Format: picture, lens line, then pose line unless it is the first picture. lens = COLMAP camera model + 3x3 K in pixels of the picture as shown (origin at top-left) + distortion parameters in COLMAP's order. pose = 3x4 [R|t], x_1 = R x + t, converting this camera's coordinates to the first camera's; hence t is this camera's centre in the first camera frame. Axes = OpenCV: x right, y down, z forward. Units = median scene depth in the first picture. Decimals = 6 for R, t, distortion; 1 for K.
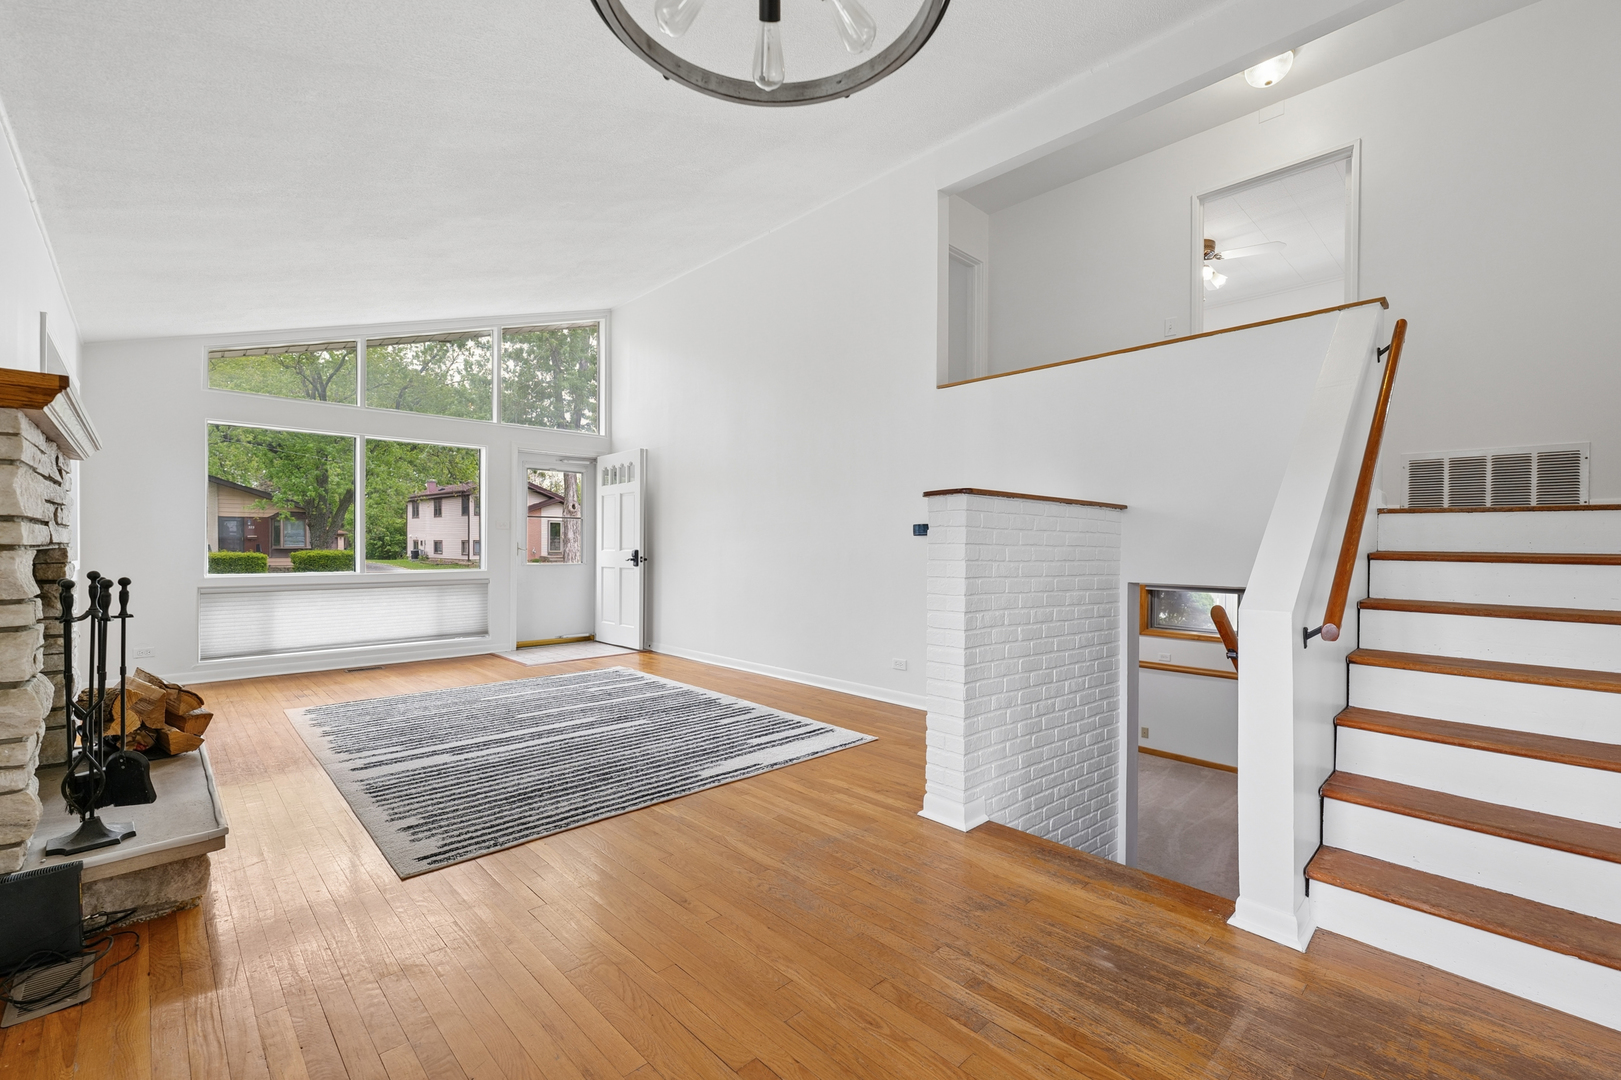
lens RADIAL K [[683.9, 0, 810.5], [0, 683.9, 540.0], [0, 0, 1]] dist [0.011731, 0.000009]
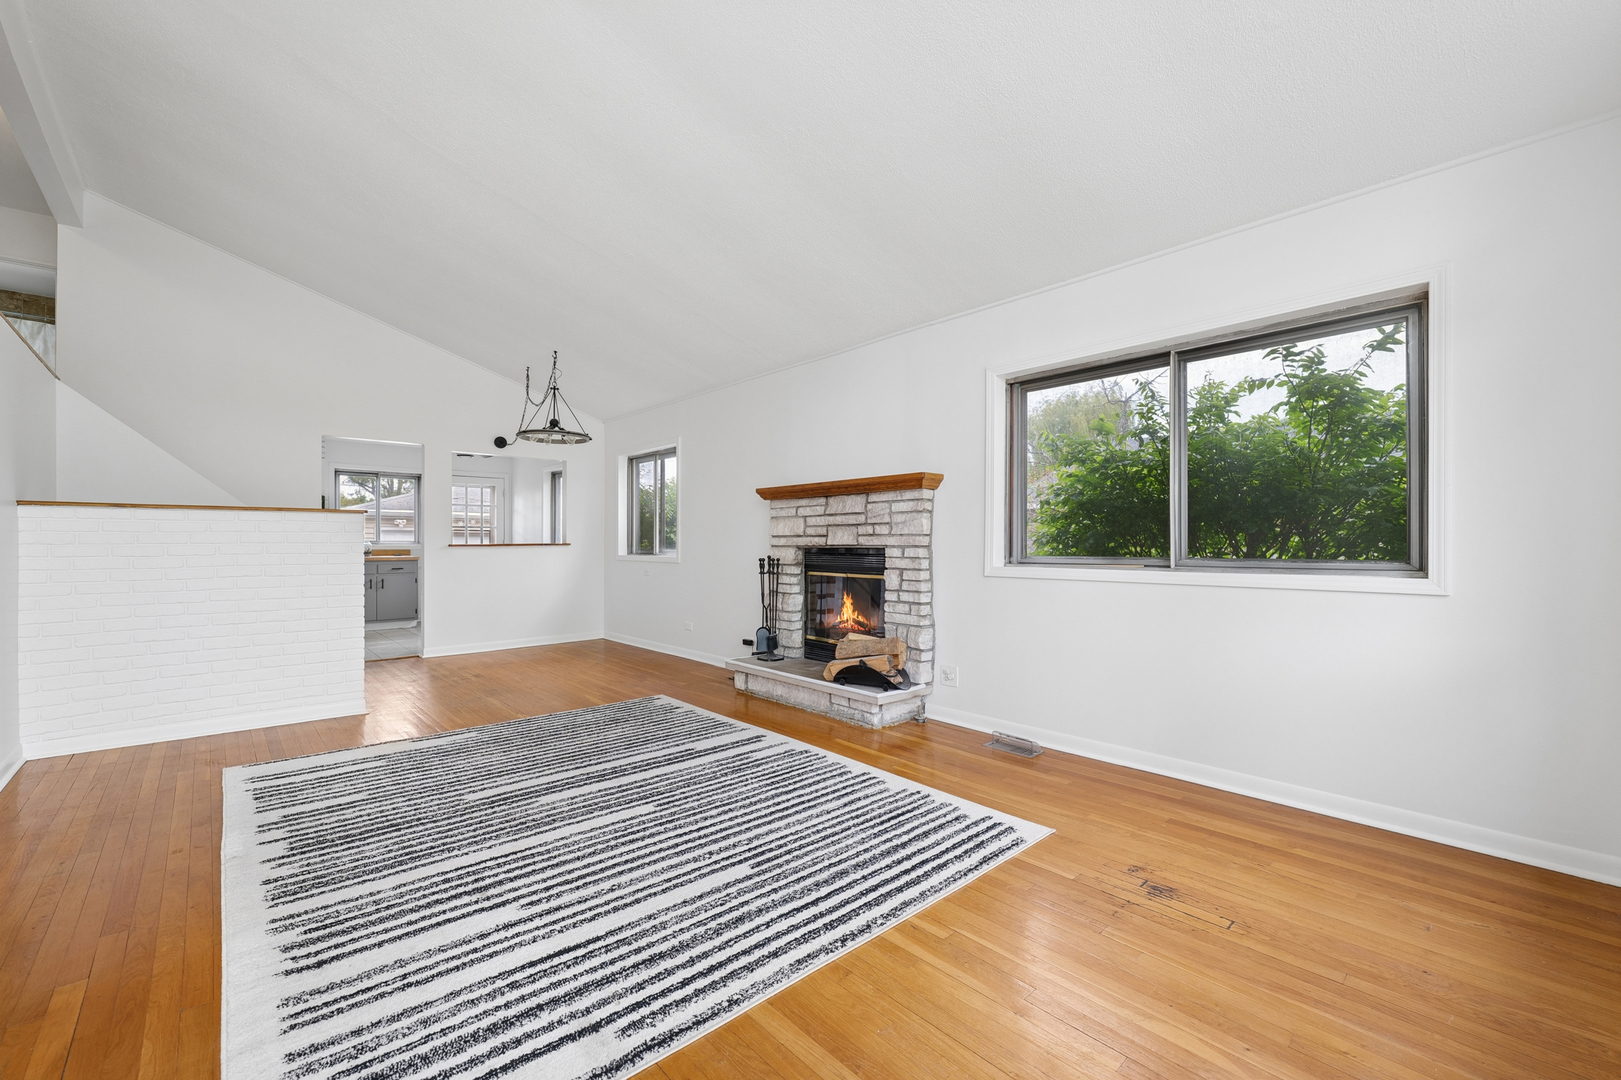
lens RADIAL K [[683.9, 0, 810.5], [0, 683.9, 540.0], [0, 0, 1]] dist [0.011731, 0.000009]
pose [[-0.998989, -0.001784, 0.044913, -0.713588], [-0.002332, 0.999923, -0.012152, 0.011886], [-0.044888, -0.012244, -0.998917, 1.944479]]
